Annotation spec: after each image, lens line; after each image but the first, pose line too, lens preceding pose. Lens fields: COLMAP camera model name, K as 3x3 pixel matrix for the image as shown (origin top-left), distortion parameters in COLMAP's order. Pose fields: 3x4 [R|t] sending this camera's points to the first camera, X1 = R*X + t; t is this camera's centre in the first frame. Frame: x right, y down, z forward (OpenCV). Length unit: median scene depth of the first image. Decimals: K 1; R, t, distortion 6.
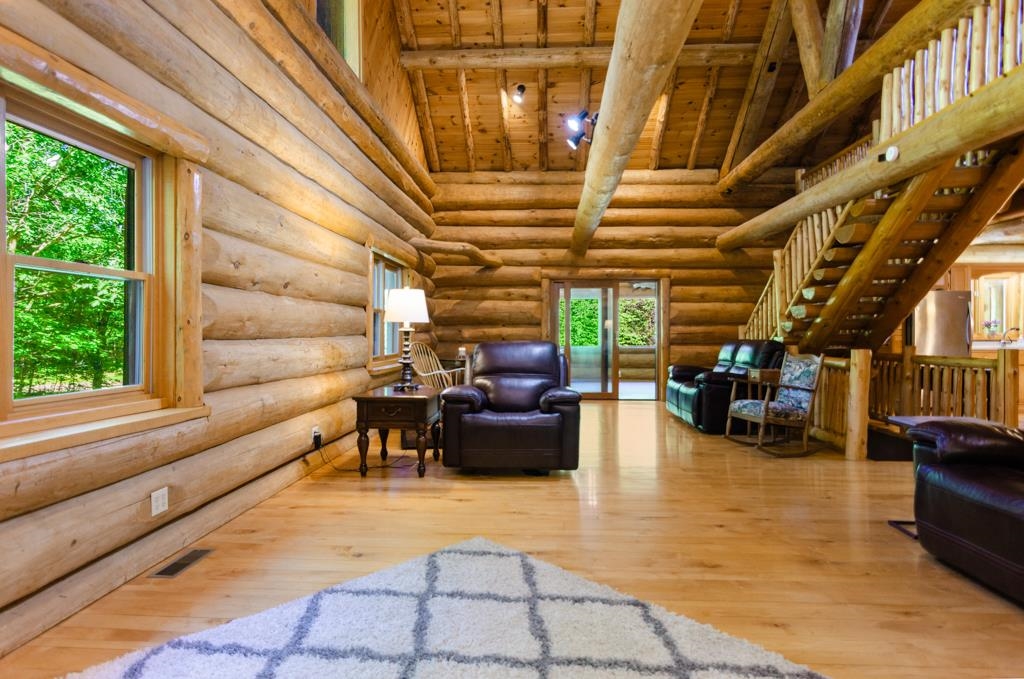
lens RADIAL K [[548.6, 0, 512.0], [0, 548.6, 339.5], [0, 0, 1]] dist [-0.006238, -0.000976]
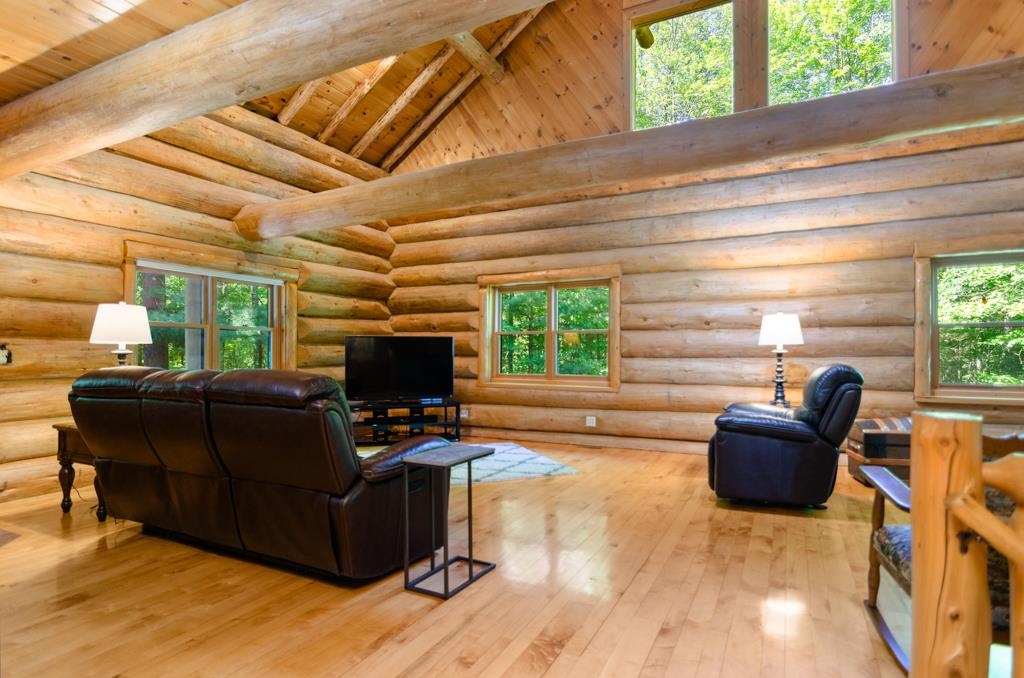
lens RADIAL K [[548.5, 0, 509.1], [0, 548.5, 348.6], [0, 0, 1]] dist [-0.001710, -0.000323]
pose [[-0.401868, -0.007150, -0.915670, 0.729243], [-0.009130, 0.999951, -0.003801, -0.010170], [0.915652, 0.006832, -0.401914, 0.669618]]
